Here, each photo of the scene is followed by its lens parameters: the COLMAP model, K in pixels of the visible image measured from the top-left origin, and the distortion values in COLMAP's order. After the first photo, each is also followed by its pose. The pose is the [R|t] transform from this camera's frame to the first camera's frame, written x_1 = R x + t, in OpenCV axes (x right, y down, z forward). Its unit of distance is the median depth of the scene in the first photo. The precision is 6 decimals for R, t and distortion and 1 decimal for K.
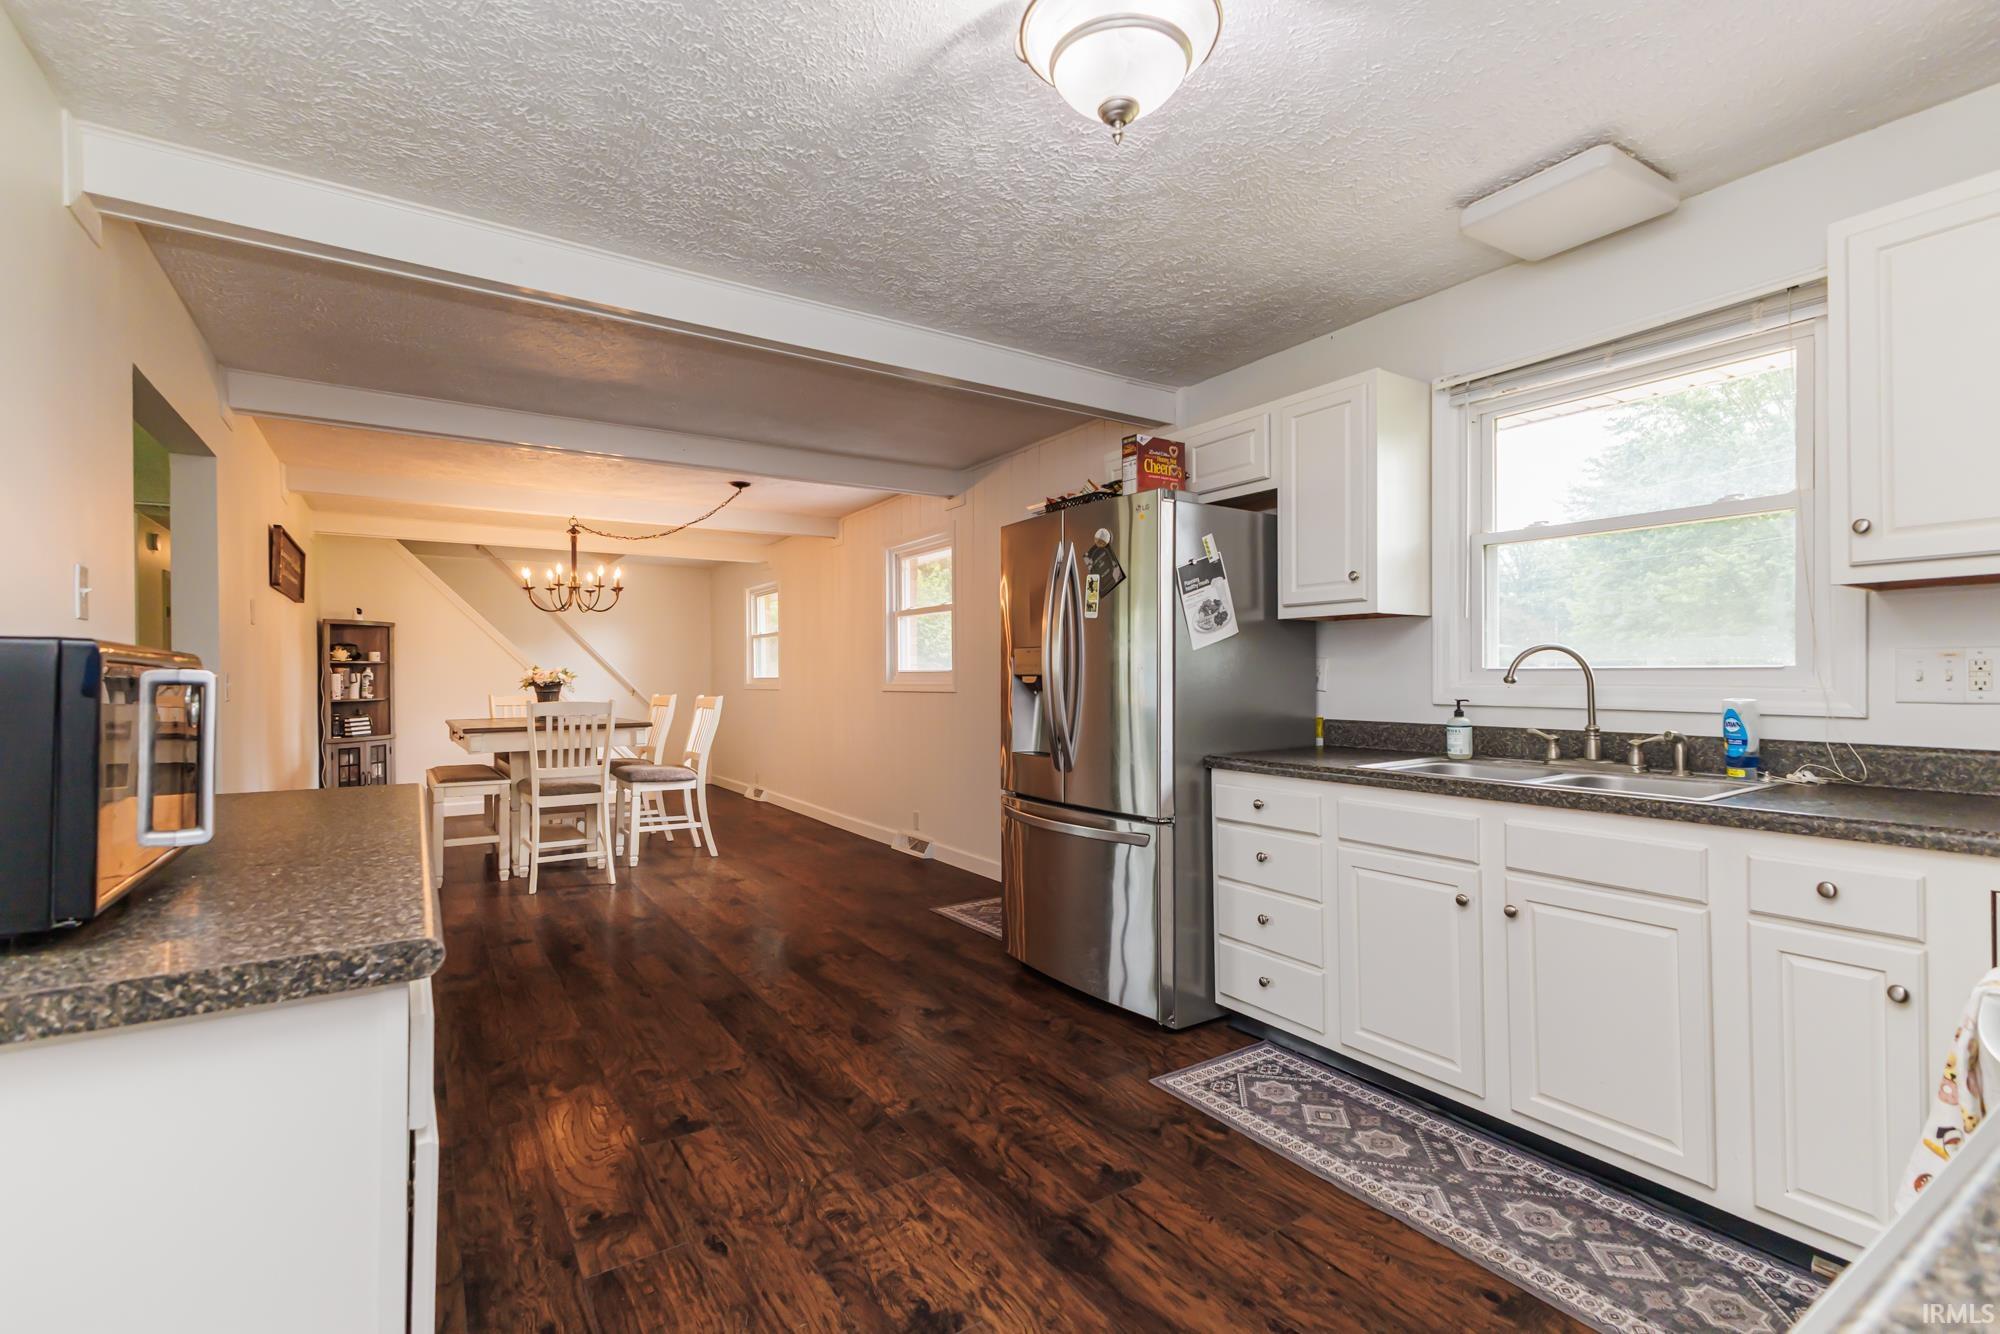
lens RADIAL K [[868.4, 0, 1001.6], [0, 868.4, 672.1], [0, 0, 1]] dist [0.012962, 0.000101]
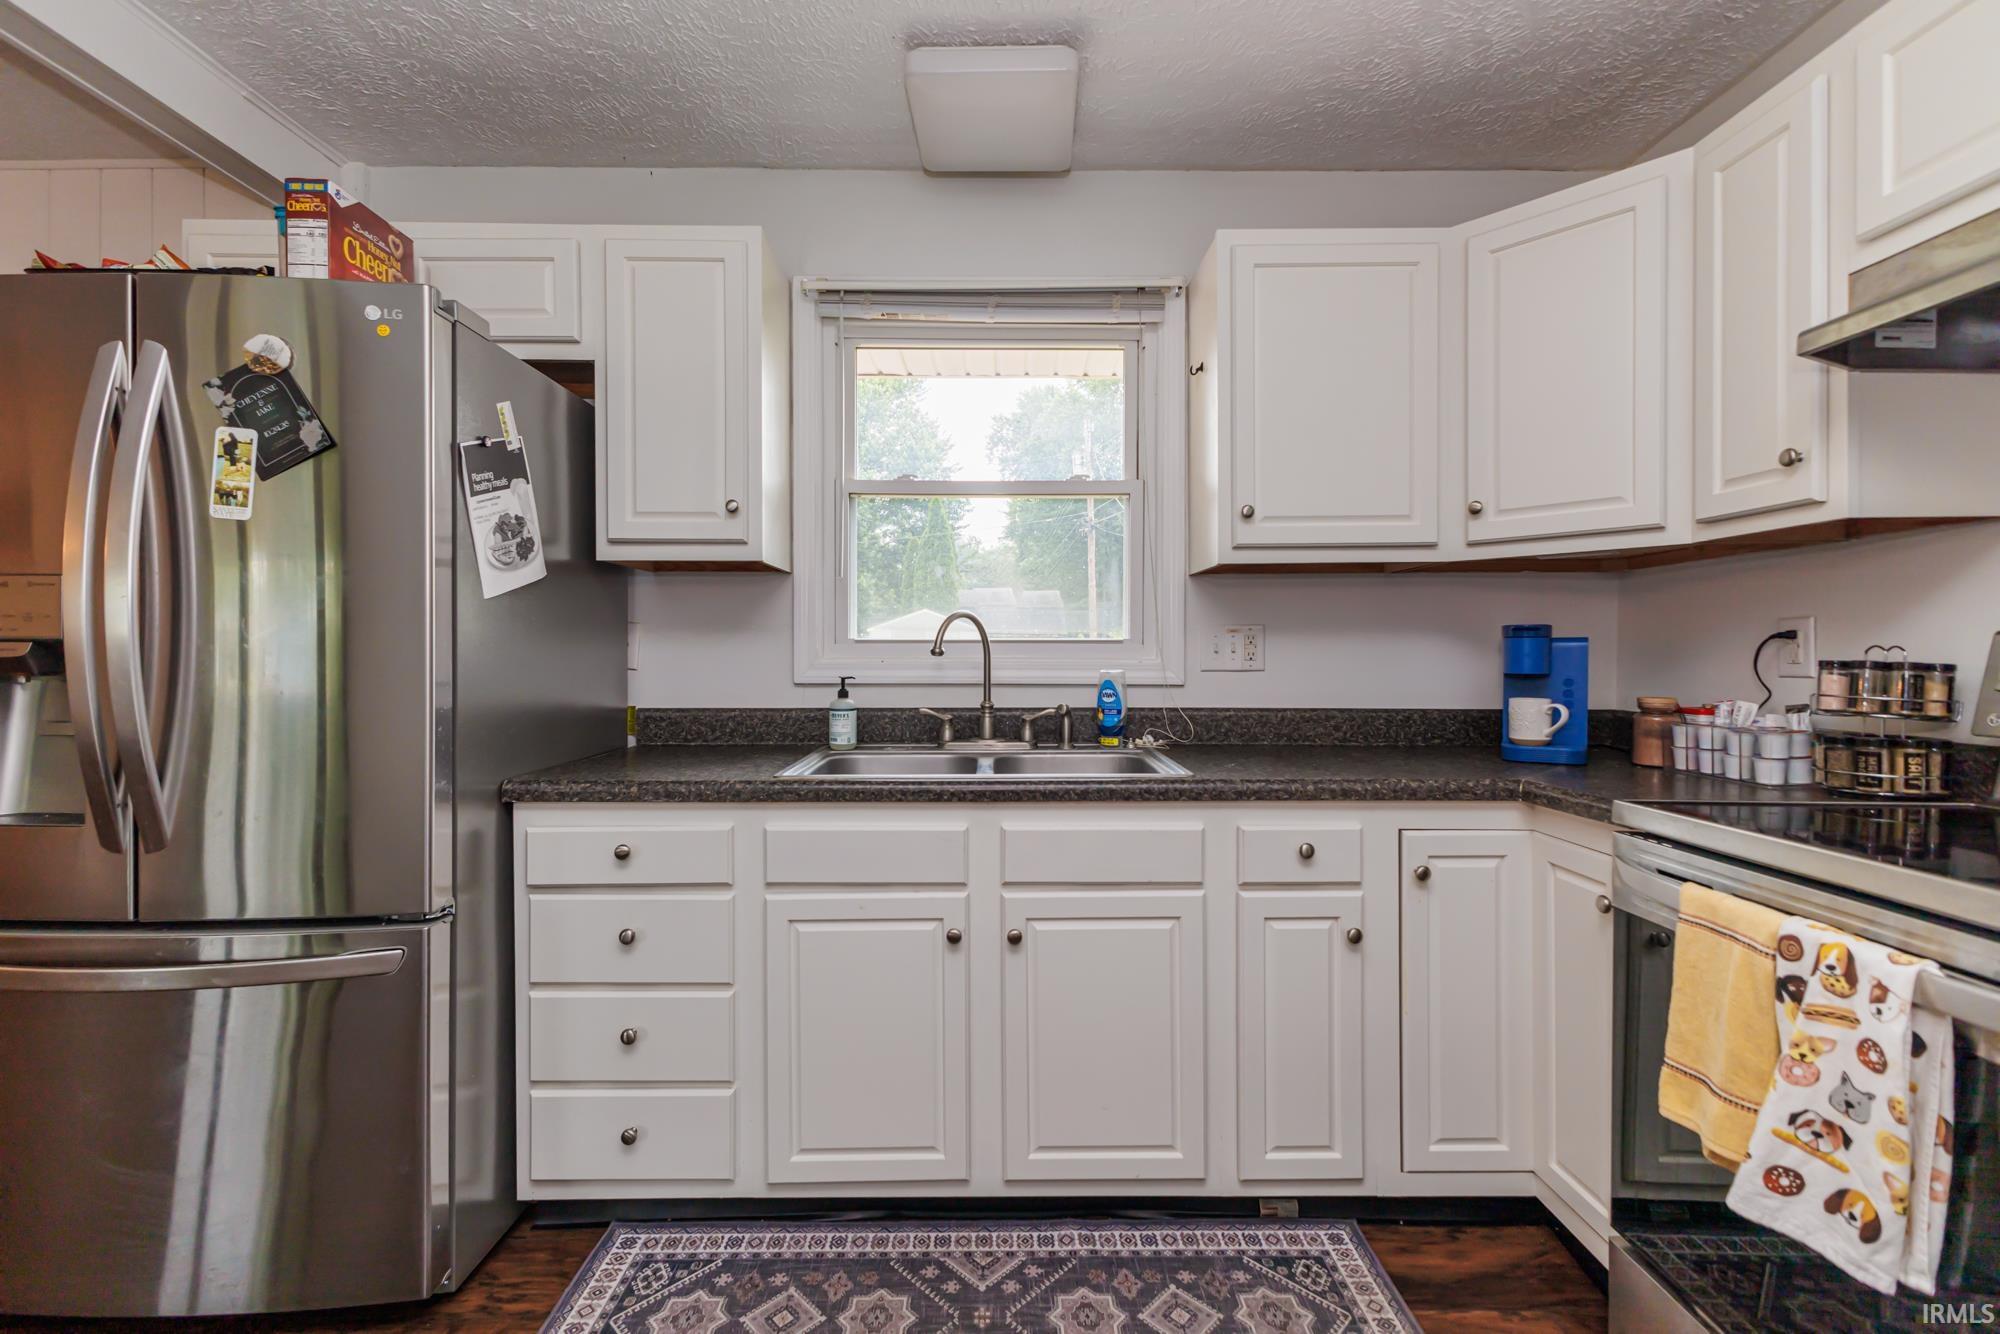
lens RADIAL K [[868.4, 0, 1002.8], [0, 868.4, 660.9], [0, 0, 1]] dist [0.012962, 0.000101]
pose [[0.554816, -0.003291, 0.831966, -0.065424], [-0.004334, 0.999967, 0.006845, 0.010068], [-0.831961, -0.007404, 0.554784, 0.412638]]
